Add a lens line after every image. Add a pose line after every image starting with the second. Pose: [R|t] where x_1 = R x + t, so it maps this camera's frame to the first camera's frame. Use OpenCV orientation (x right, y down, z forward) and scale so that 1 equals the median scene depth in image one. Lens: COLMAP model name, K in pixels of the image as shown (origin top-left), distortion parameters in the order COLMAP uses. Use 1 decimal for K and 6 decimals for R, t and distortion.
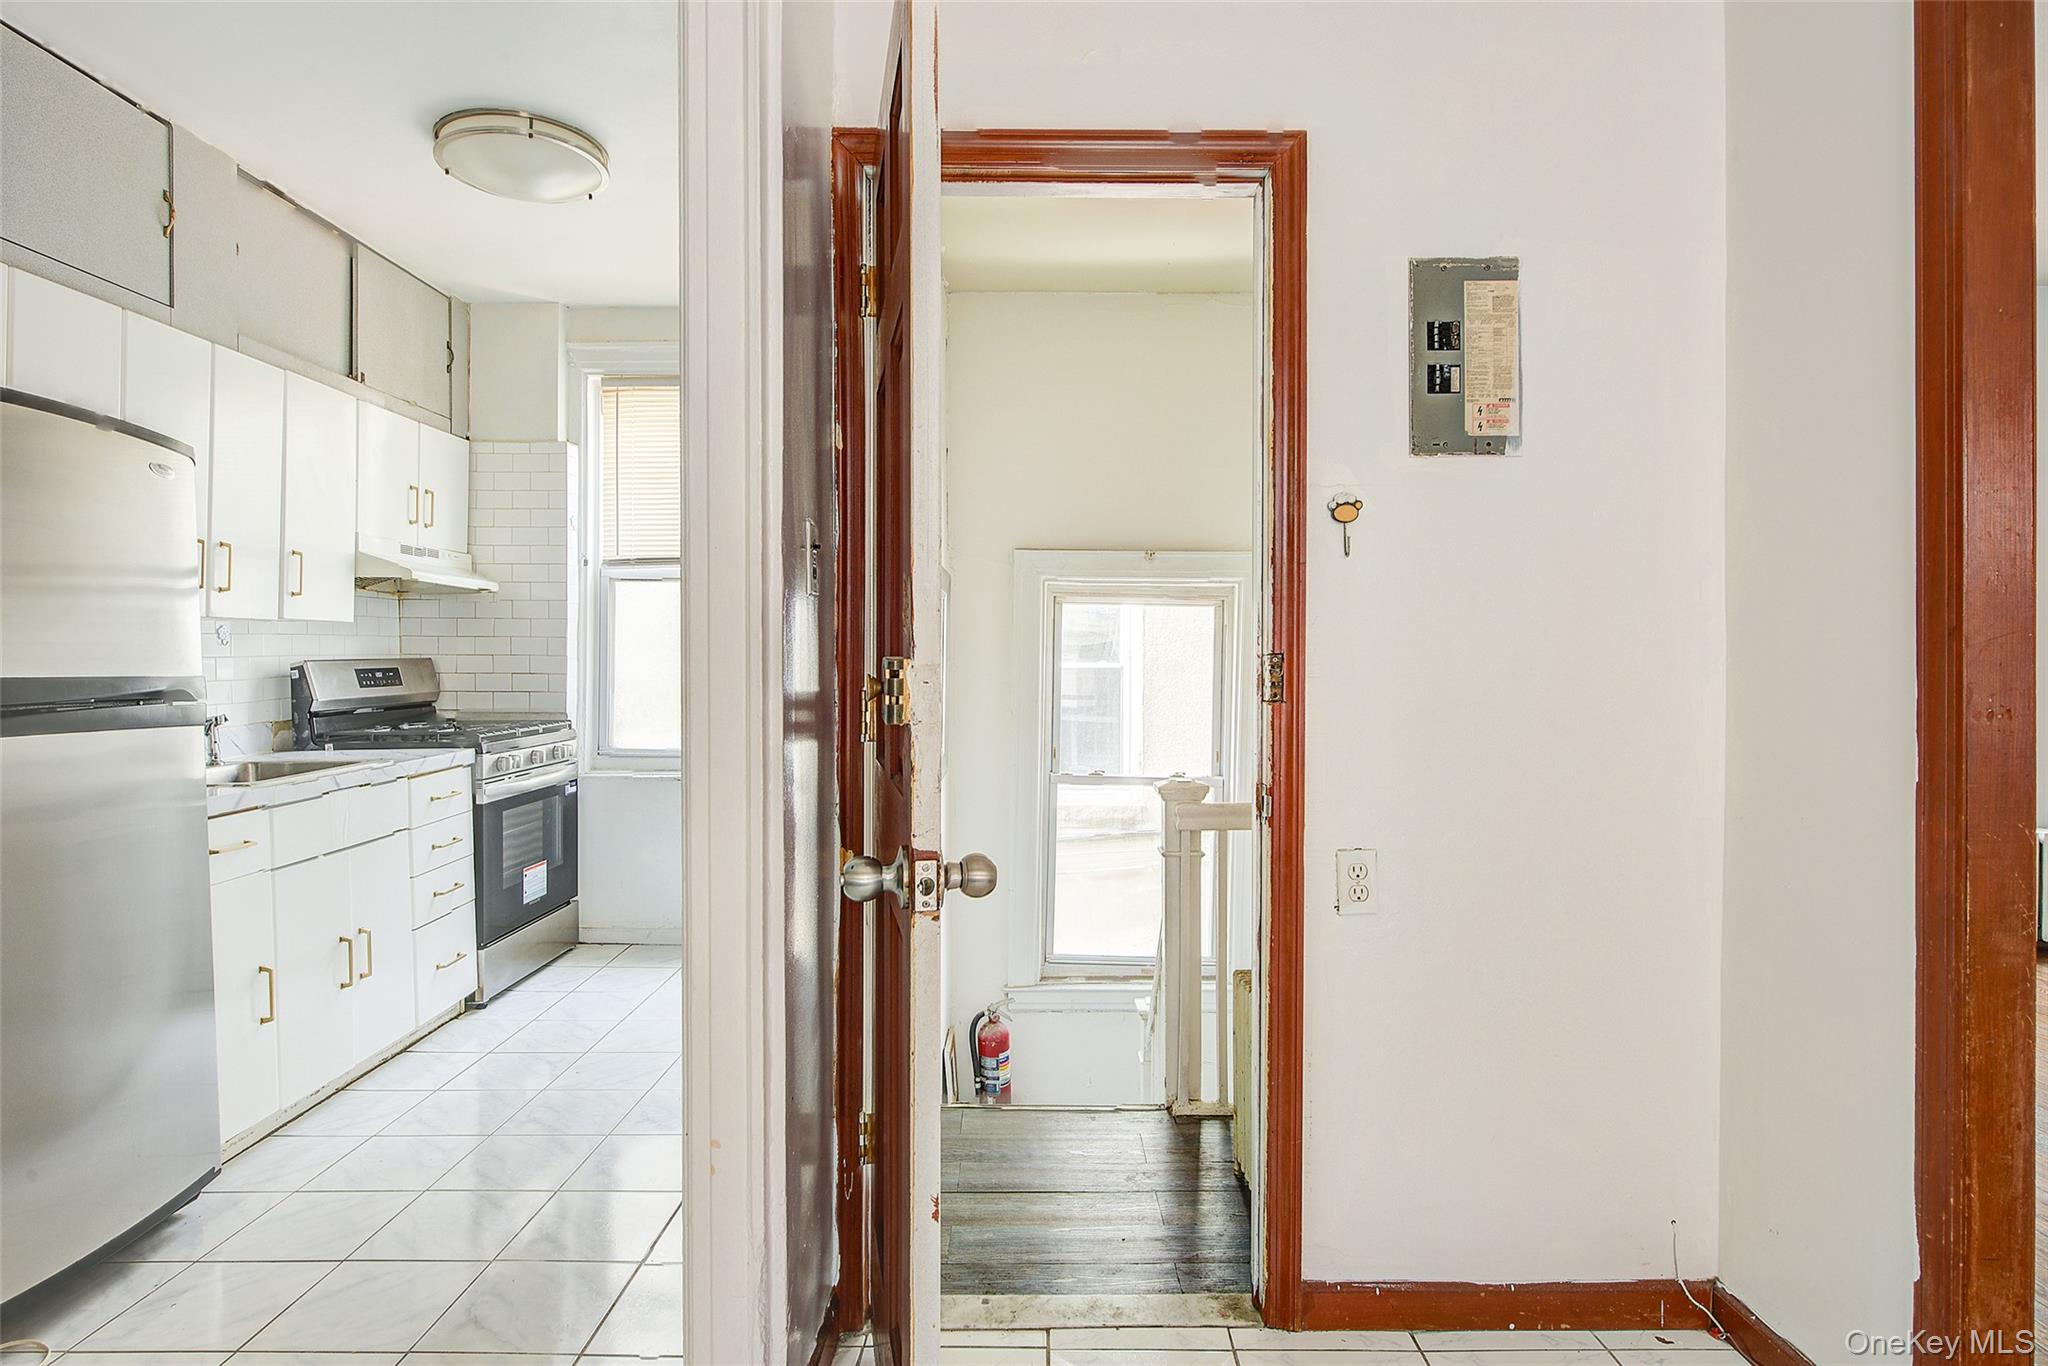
lens RADIAL K [[1143.4, 0, 1026.6], [0, 1143.4, 671.7], [0, 0, 1]] dist [-0.007162, -0.003830]
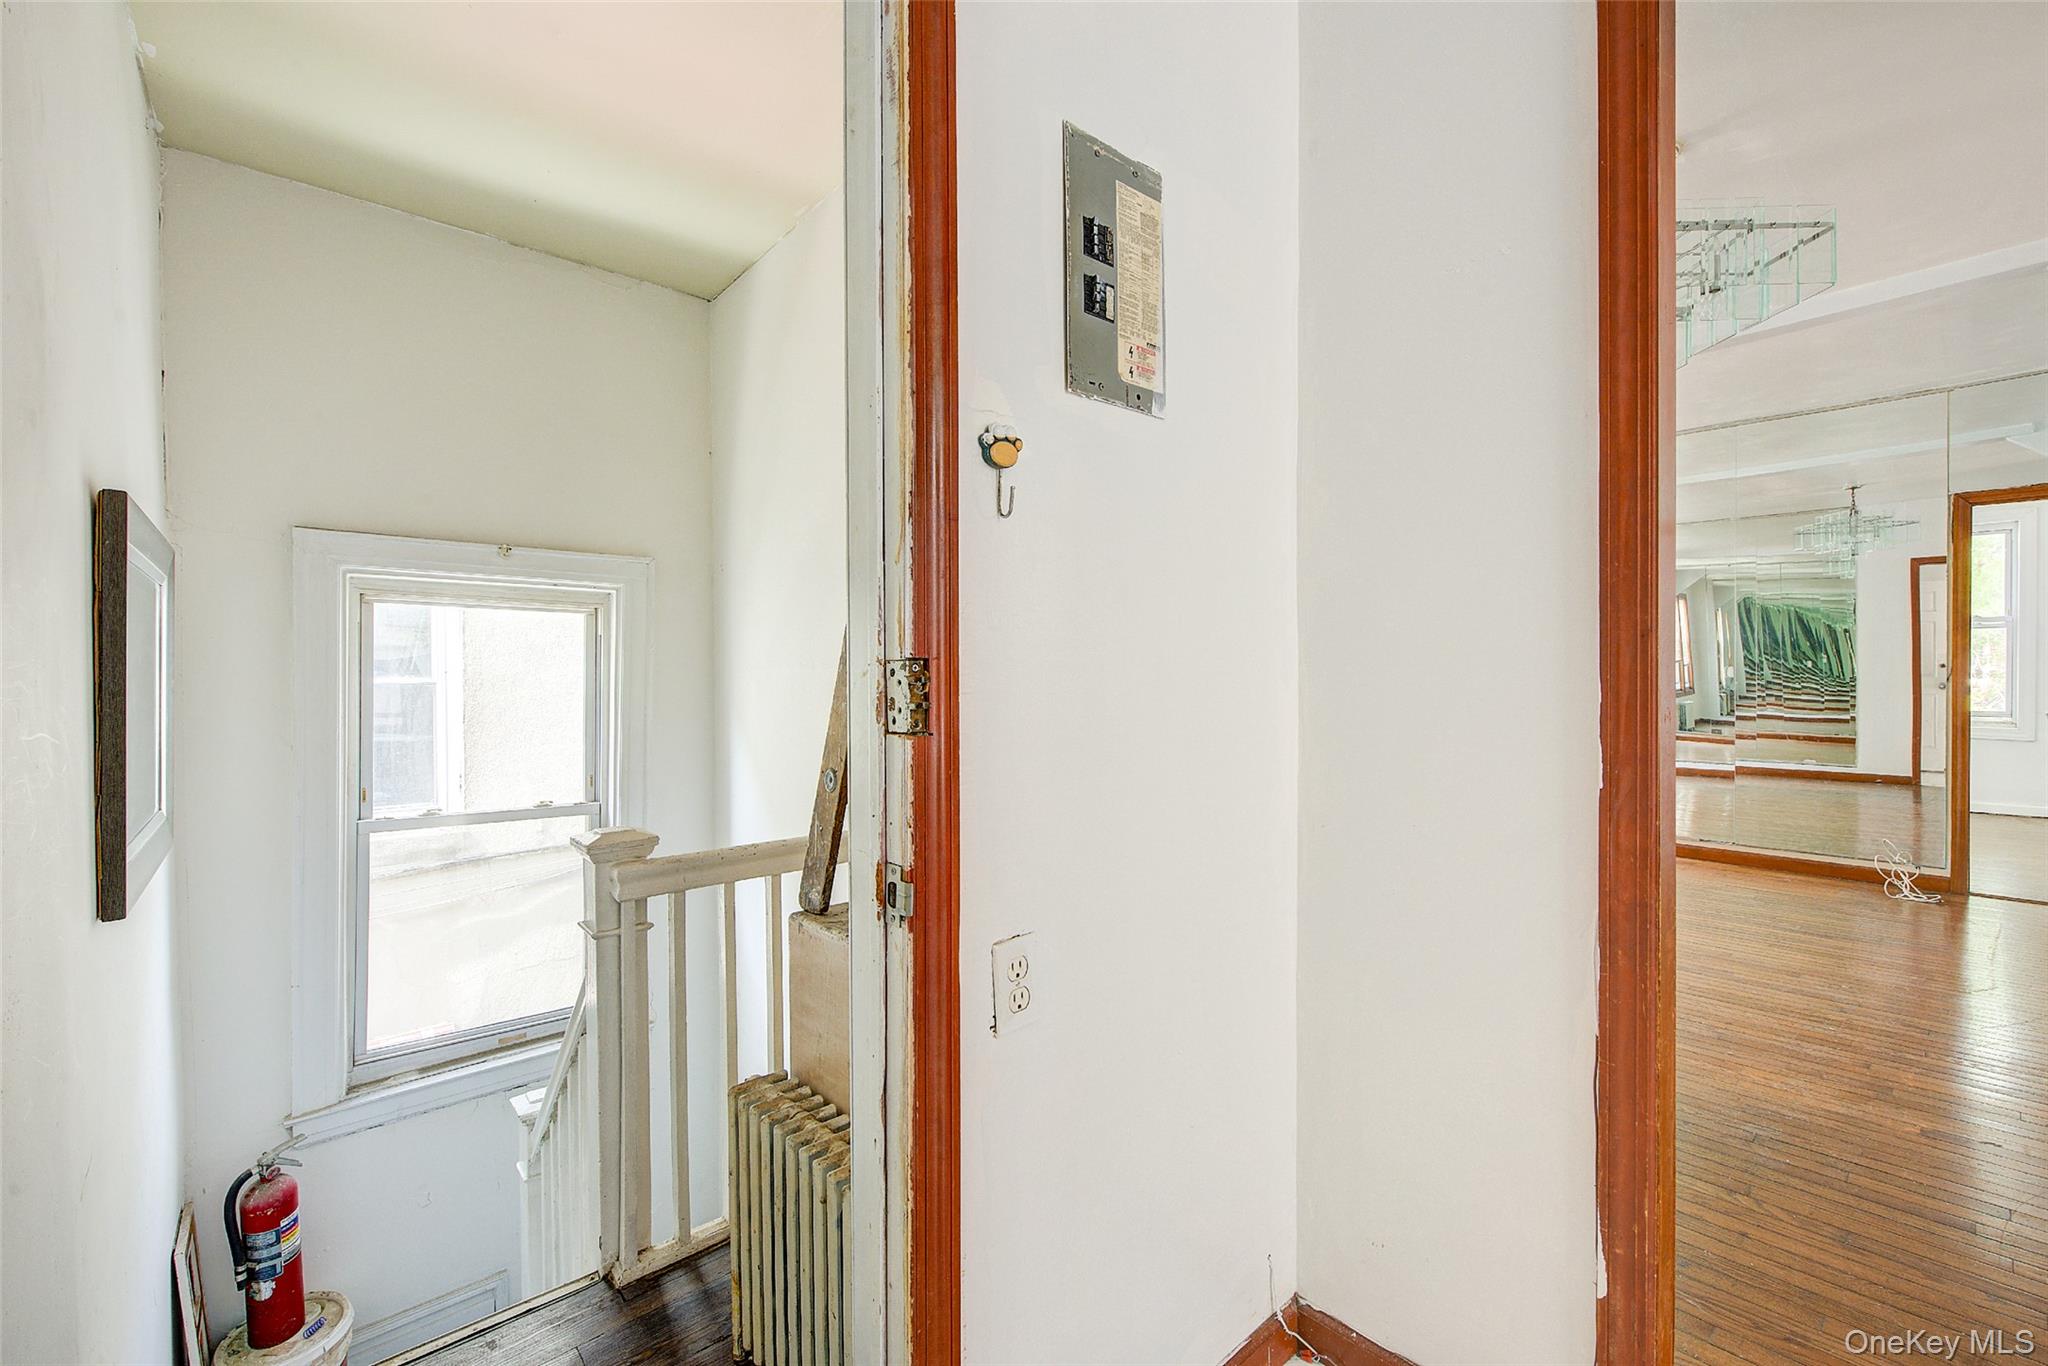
lens RADIAL K [[843.3, 0, 1020.0], [0, 843.3, 678.9], [0, 0, 1]] dist [0.003791, -0.003168]
pose [[0.747430, -0.013357, 0.664206, -0.022401], [0.015811, 0.999872, 0.002314, -0.001970], [-0.664153, 0.008772, 0.747546, 0.267272]]
